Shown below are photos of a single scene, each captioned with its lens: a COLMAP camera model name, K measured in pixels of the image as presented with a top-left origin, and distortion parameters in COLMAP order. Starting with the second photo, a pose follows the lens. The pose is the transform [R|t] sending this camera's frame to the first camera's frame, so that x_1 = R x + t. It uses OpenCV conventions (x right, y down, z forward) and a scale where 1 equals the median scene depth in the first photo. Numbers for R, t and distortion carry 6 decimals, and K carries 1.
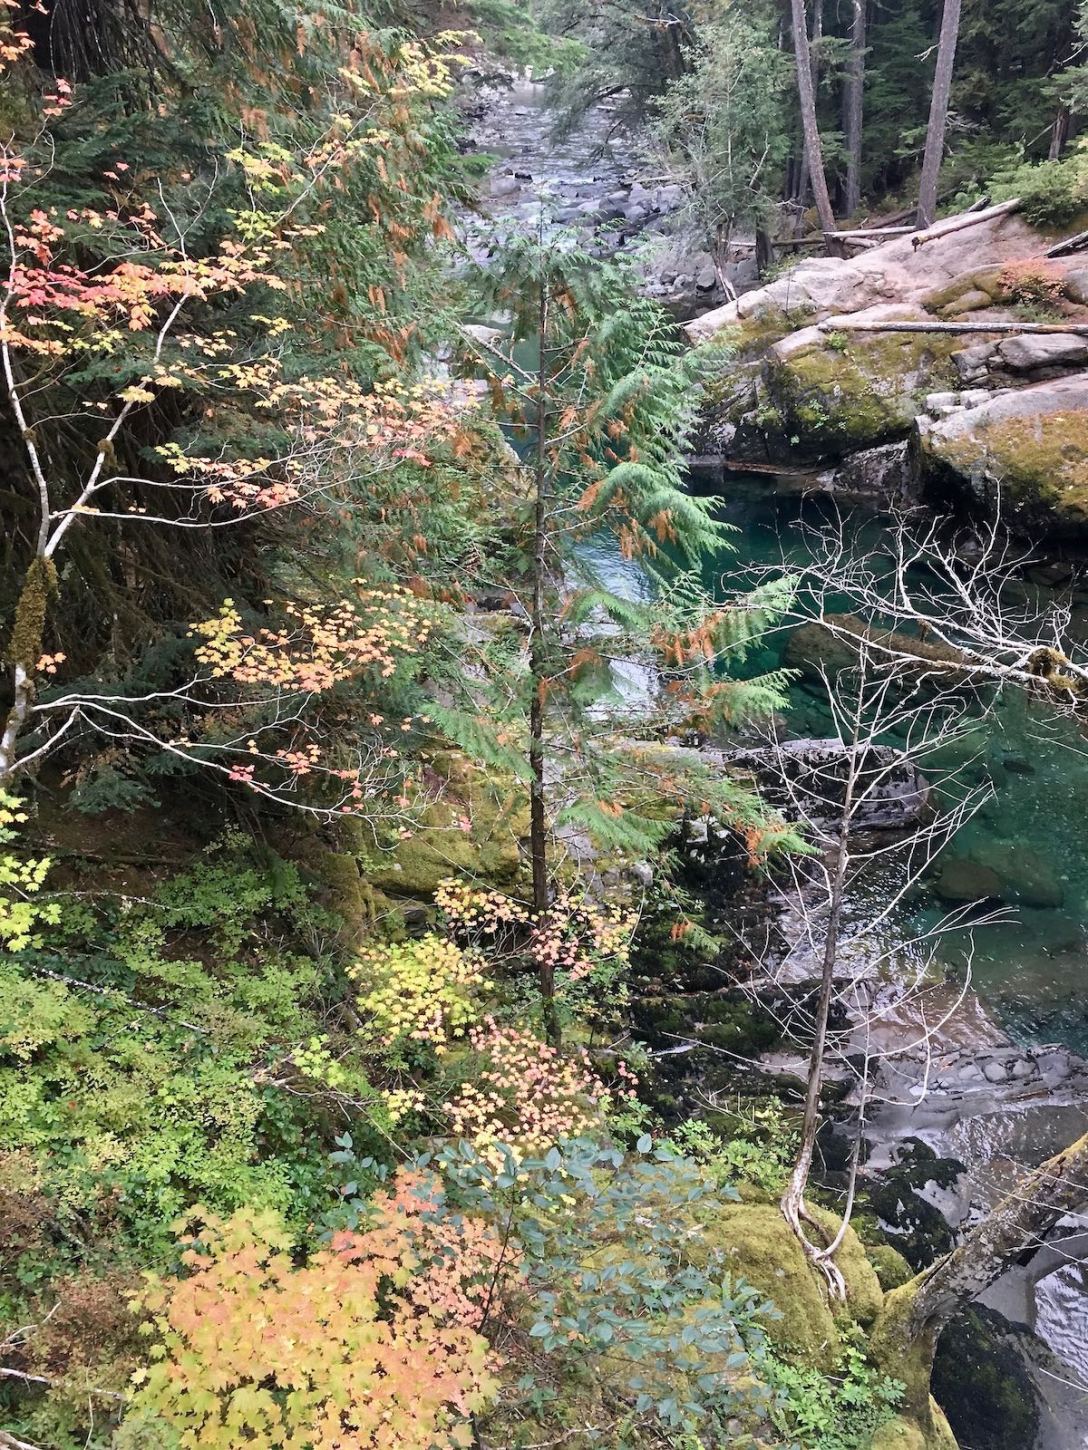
lens RADIAL K [[1220.3, 0, 544.8], [0, 1220.3, 731.4], [0, 0, 1]] dist [0.064889, -0.075089]
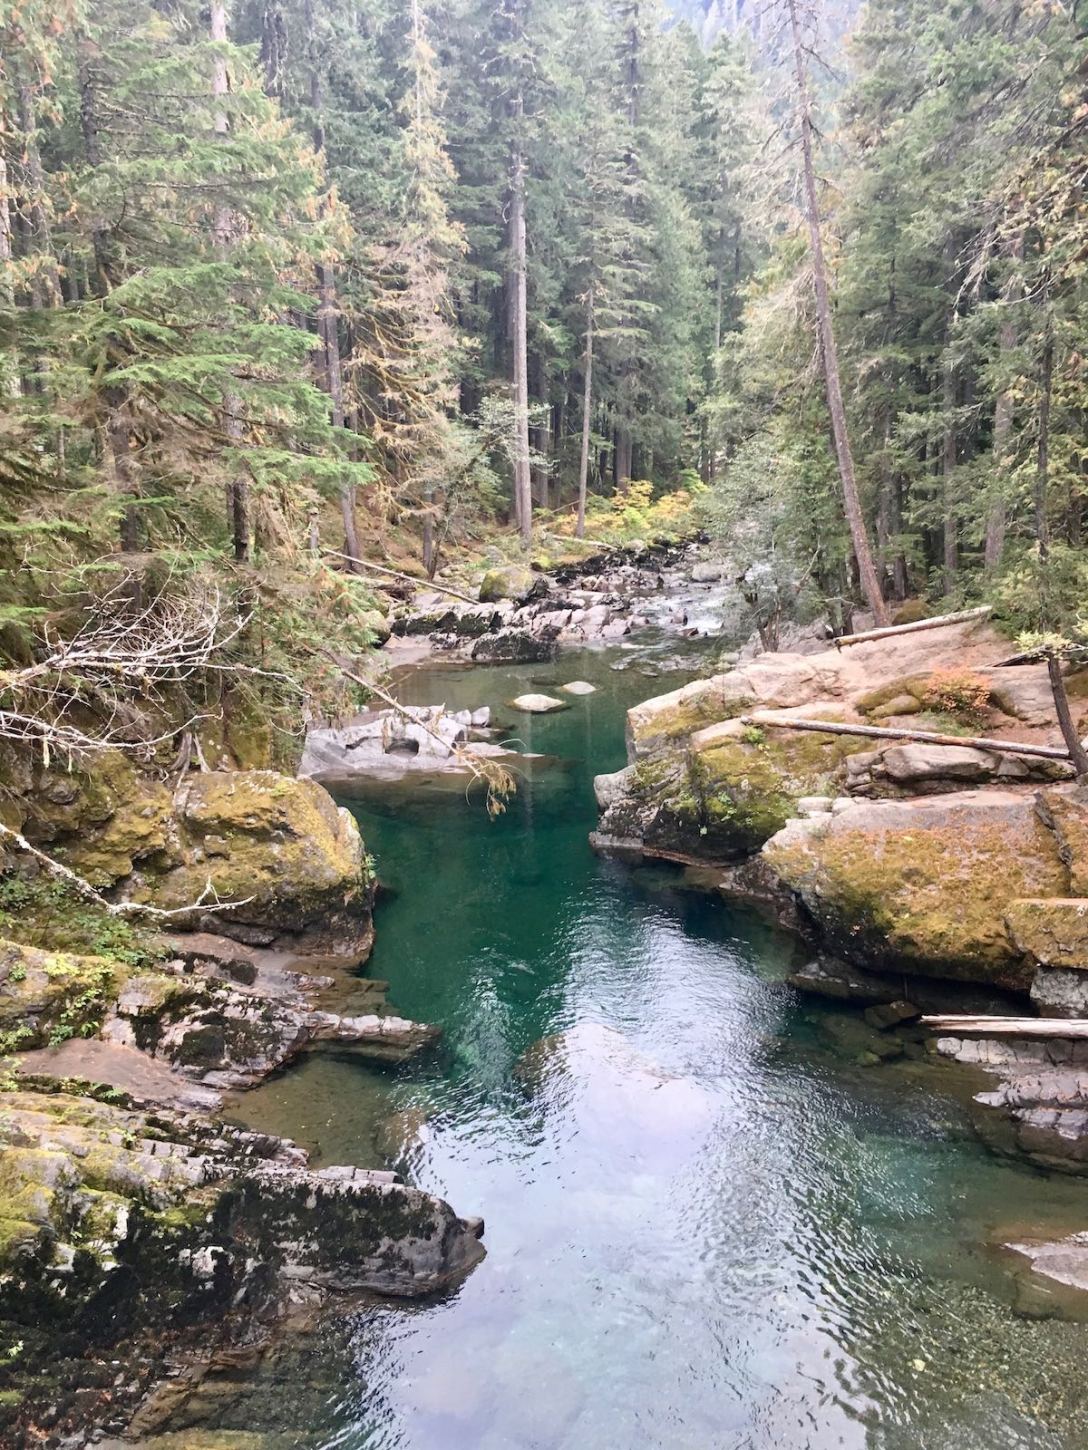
lens RADIAL K [[1220.3, 0, 544.3], [0, 1220.3, 725.5], [0, 0, 1]] dist [0.064889, -0.075089]
pose [[0.956972, 0.067748, -0.282161, 0.351260], [-0.144836, 0.954100, -0.262139, -0.051580], [0.251450, 0.291726, 0.922859, 0.079524]]
